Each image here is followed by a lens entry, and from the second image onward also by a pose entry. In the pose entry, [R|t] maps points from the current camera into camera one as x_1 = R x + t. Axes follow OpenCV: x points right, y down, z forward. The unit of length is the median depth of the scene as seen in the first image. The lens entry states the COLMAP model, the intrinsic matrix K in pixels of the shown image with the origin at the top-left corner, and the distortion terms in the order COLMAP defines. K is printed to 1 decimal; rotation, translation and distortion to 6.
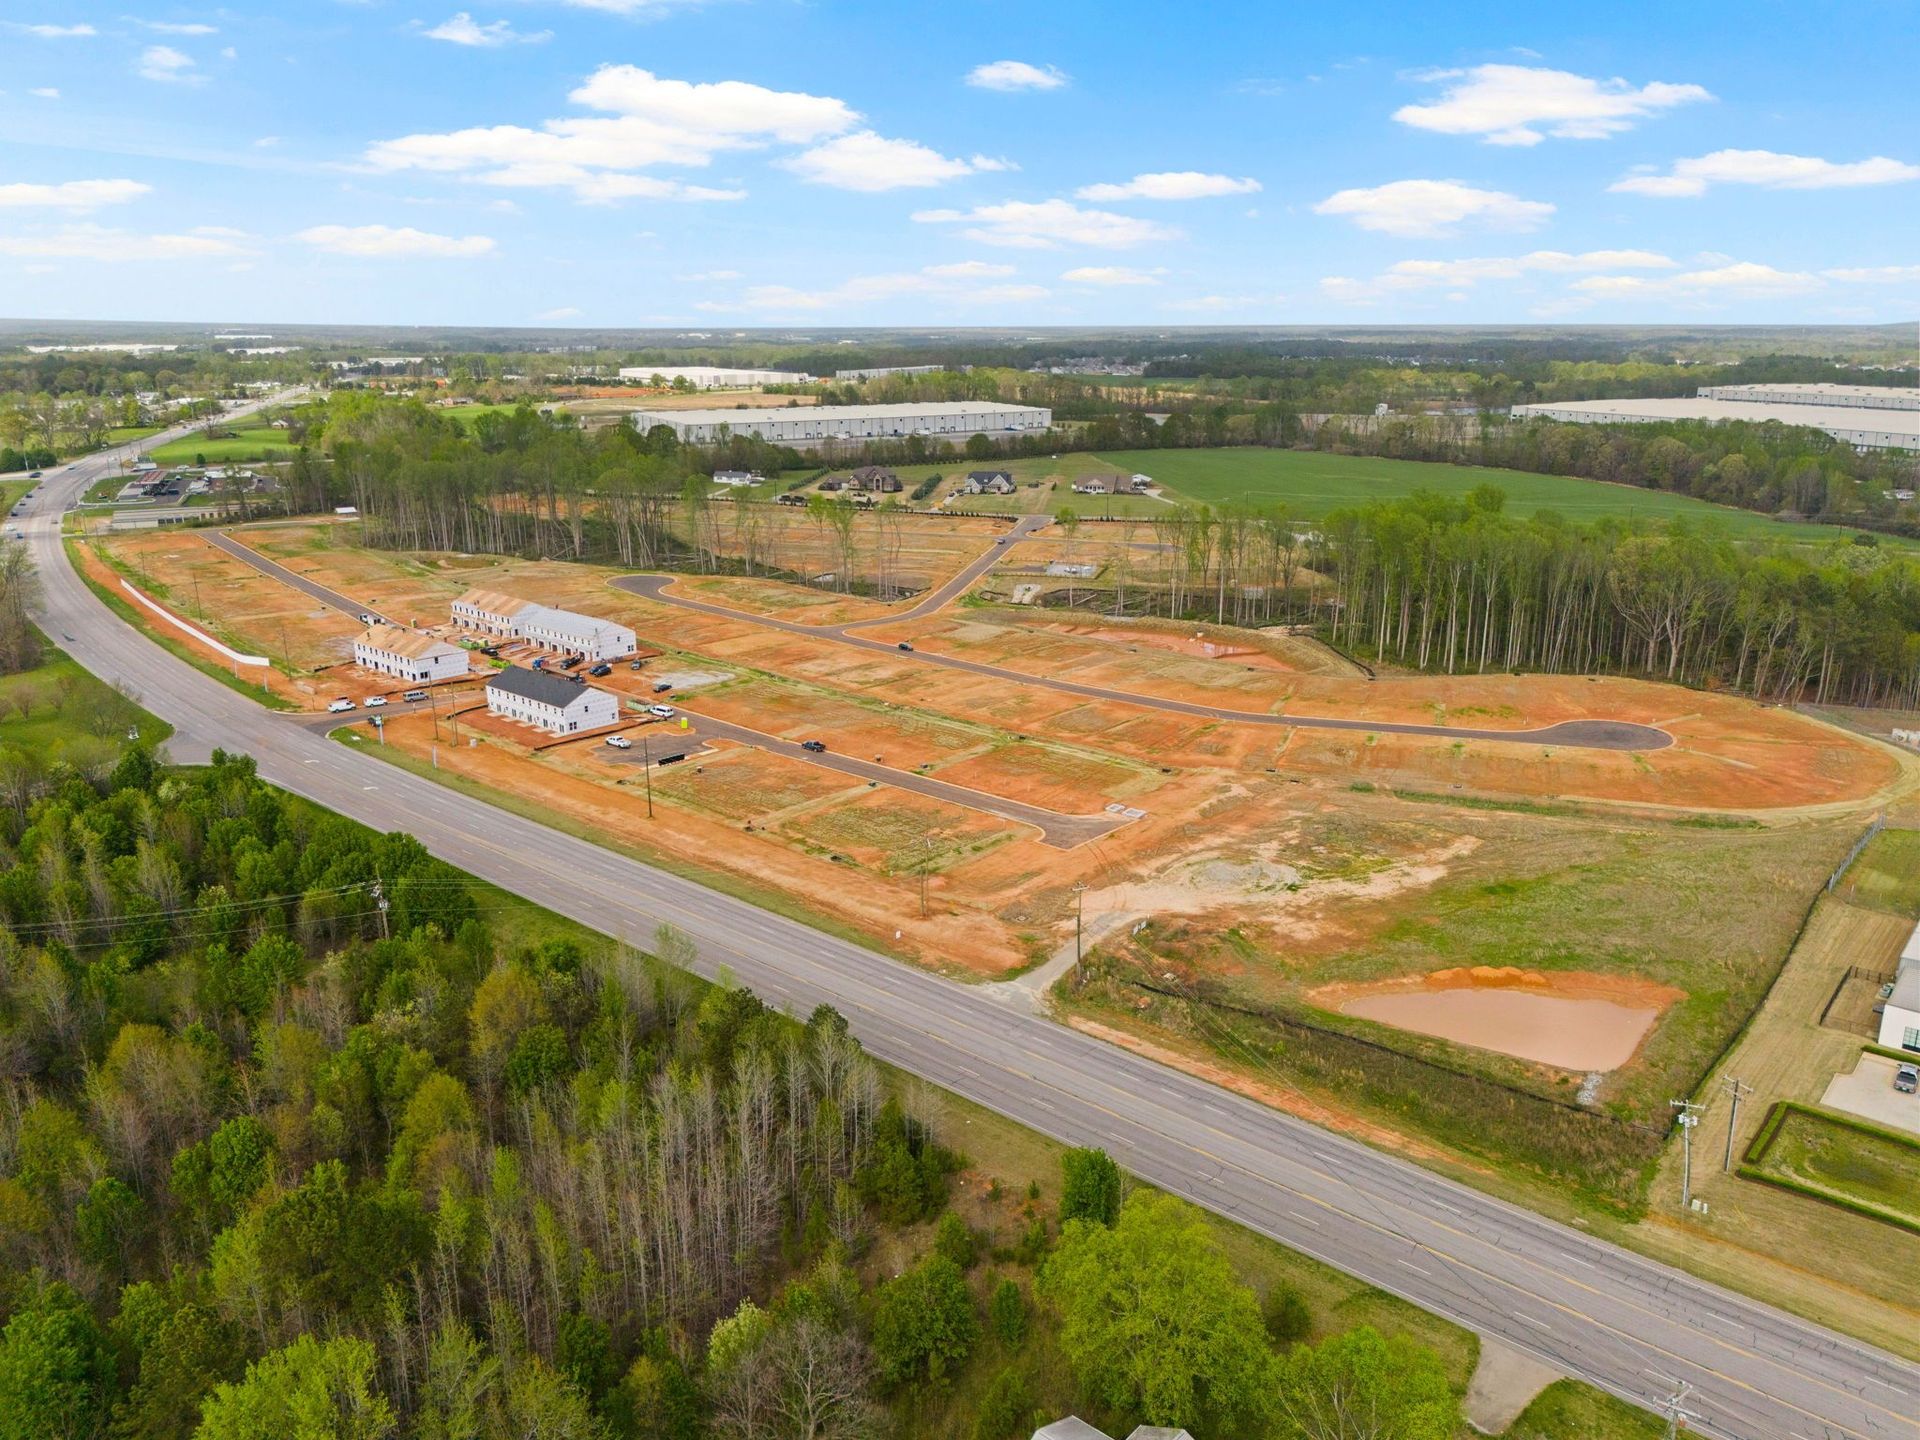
lens RADIAL K [[1416.7, 0, 956.4], [0, 1416.7, 711.0], [0, 0, 1]] dist [0.069783, -0.068911]
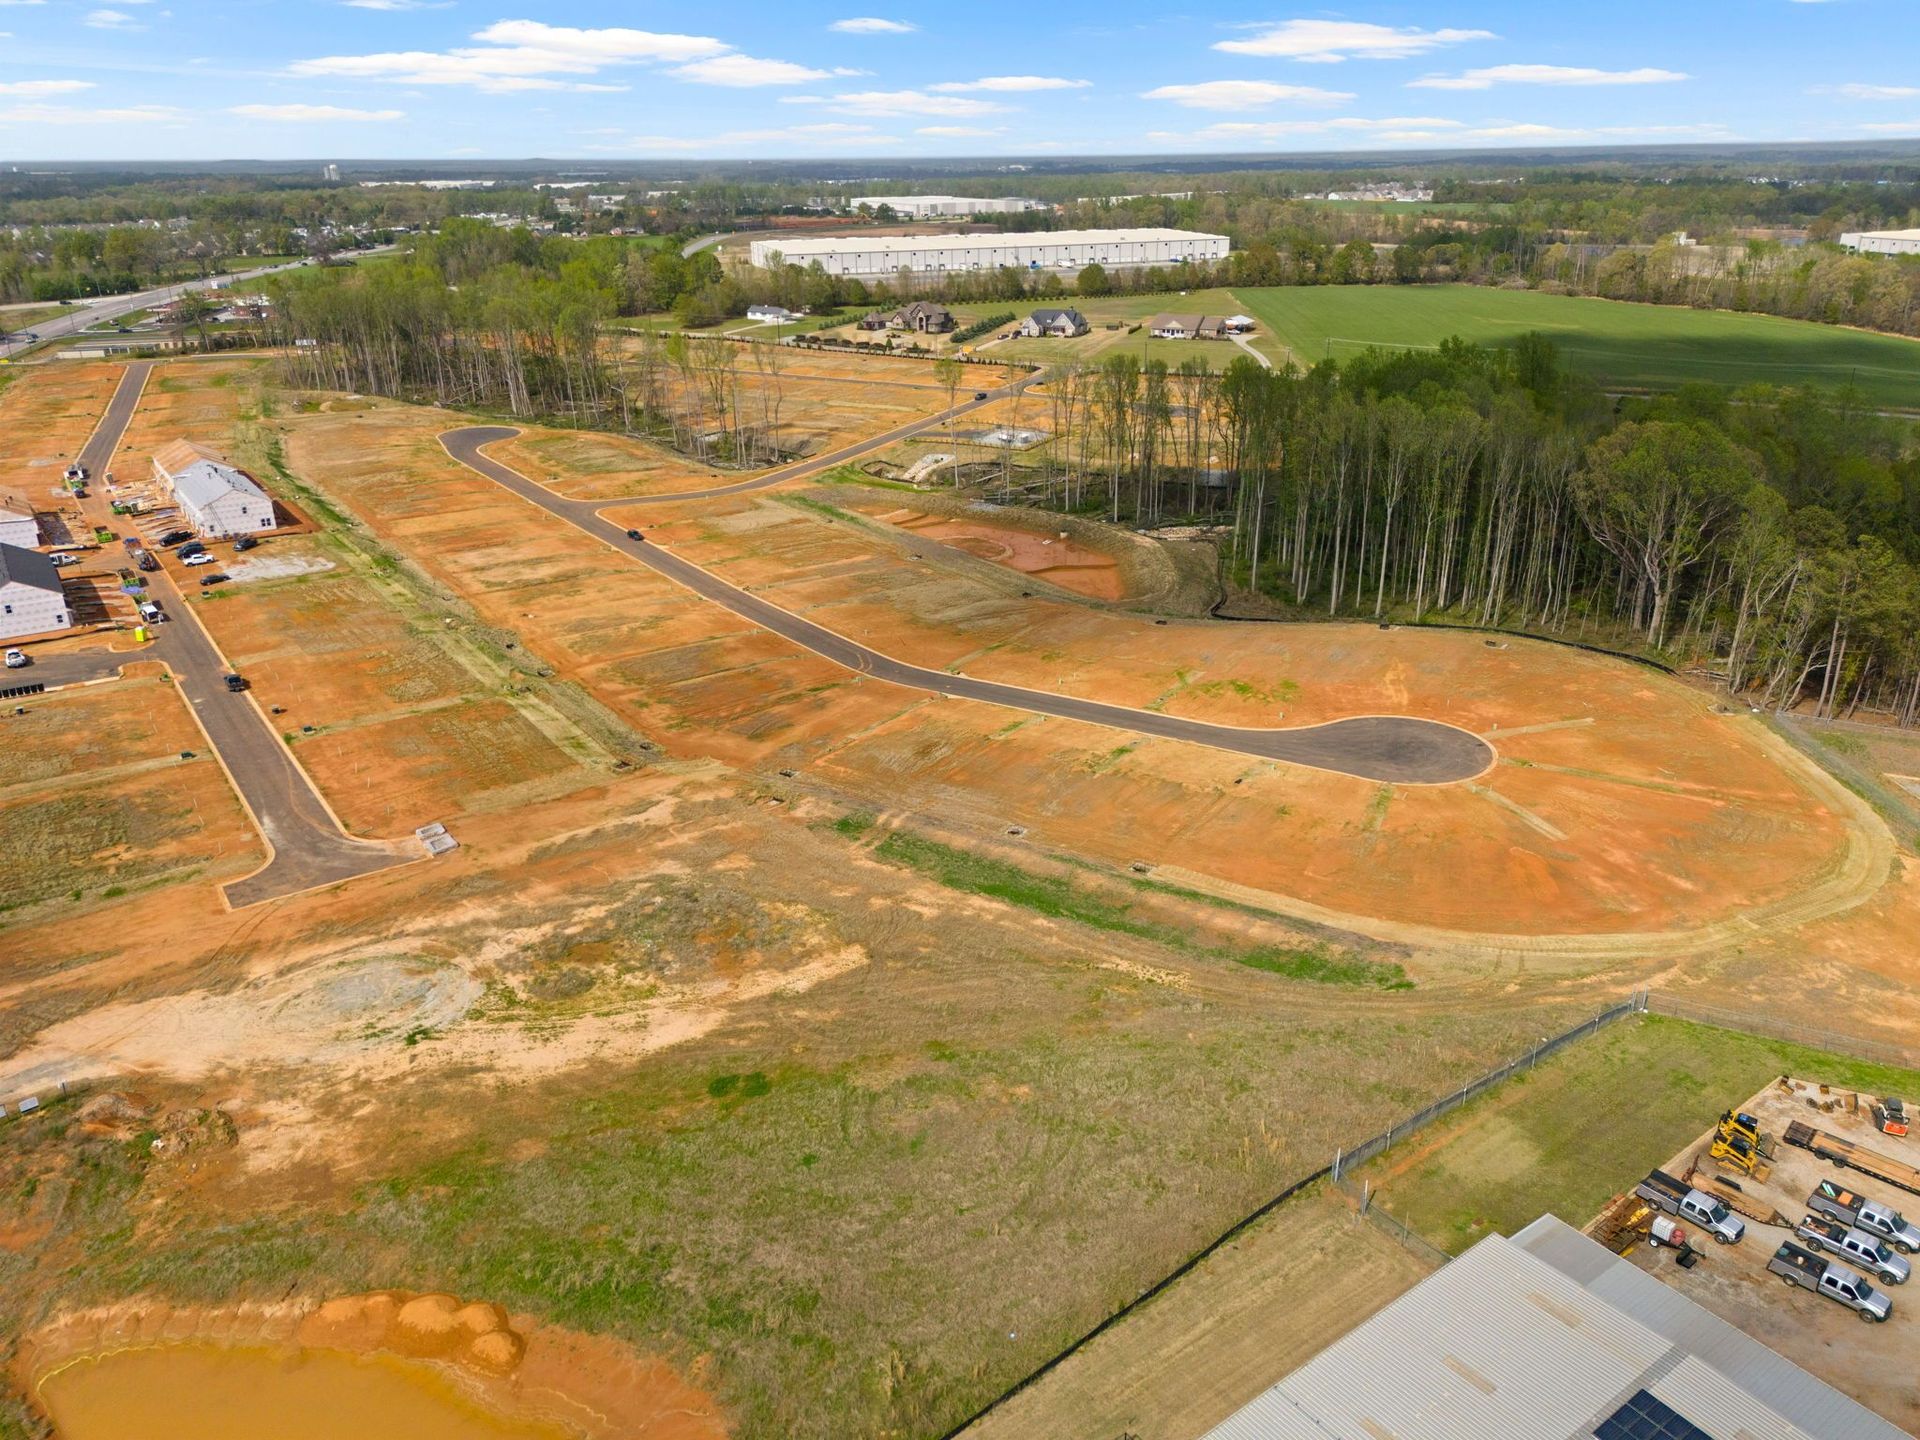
lens RADIAL K [[1416.7, 0, 956.4], [0, 1416.7, 711.0], [0, 0, 1]] dist [0.069783, -0.068911]
pose [[0.973287, 0.073888, -0.217376, 0.423410], [-0.050382, 0.992457, 0.111764, -0.062152], [0.223994, -0.097827, 0.969668, 0.373118]]
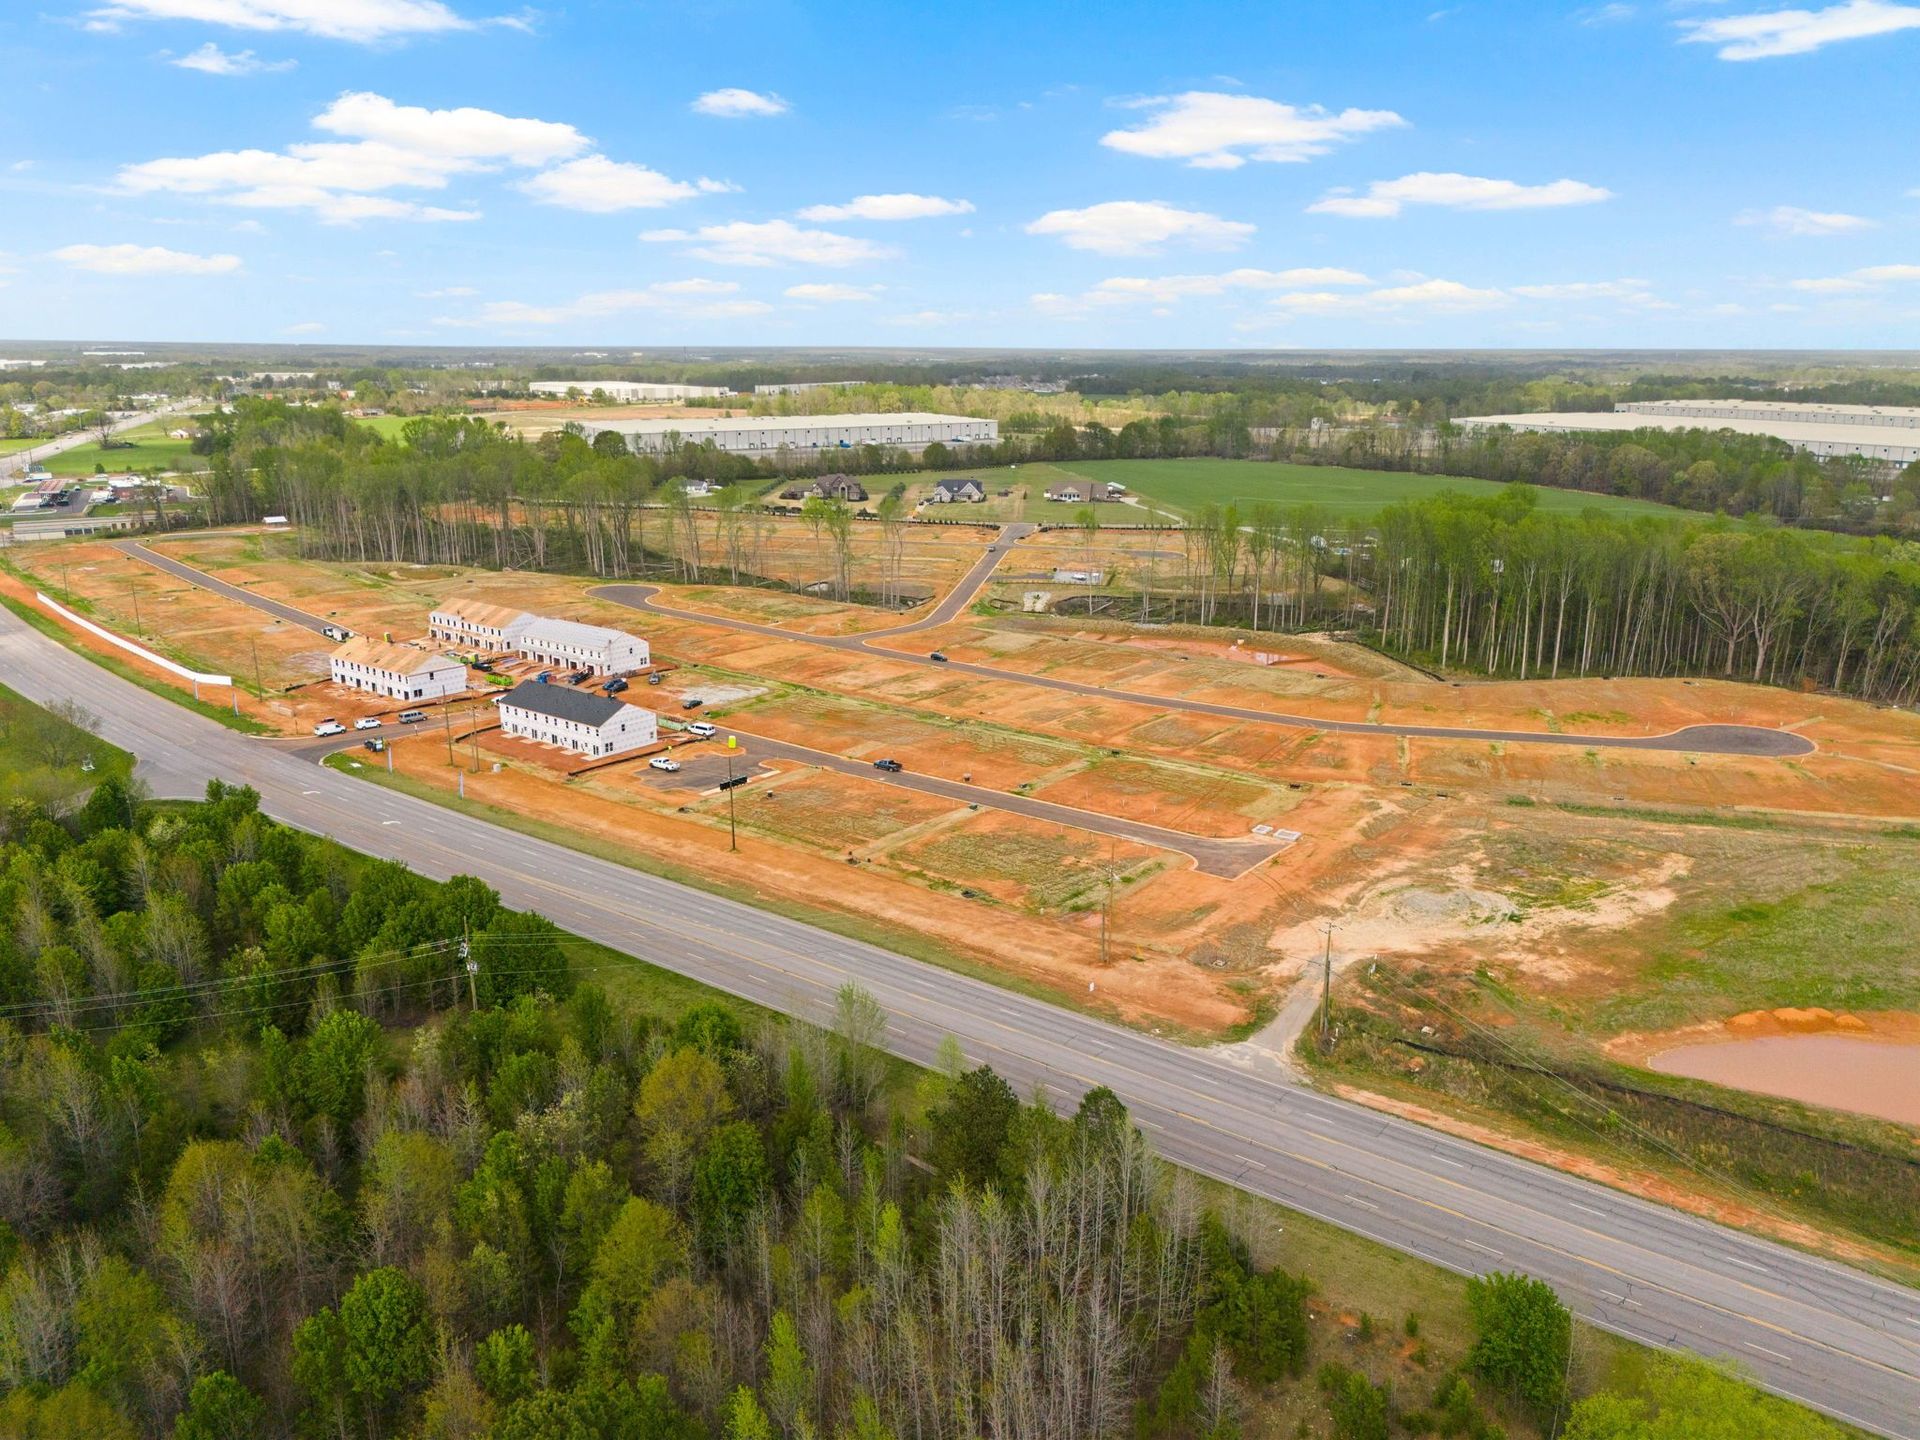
lens RADIAL K [[1416.7, 0, 956.4], [0, 1416.7, 711.0], [0, 0, 1]] dist [0.069783, -0.068911]
pose [[0.997425, -0.013365, 0.070463, -0.121767], [0.014412, 0.999793, -0.014370, 0.004133], [-0.070257, 0.015348, 0.997411, 0.114491]]
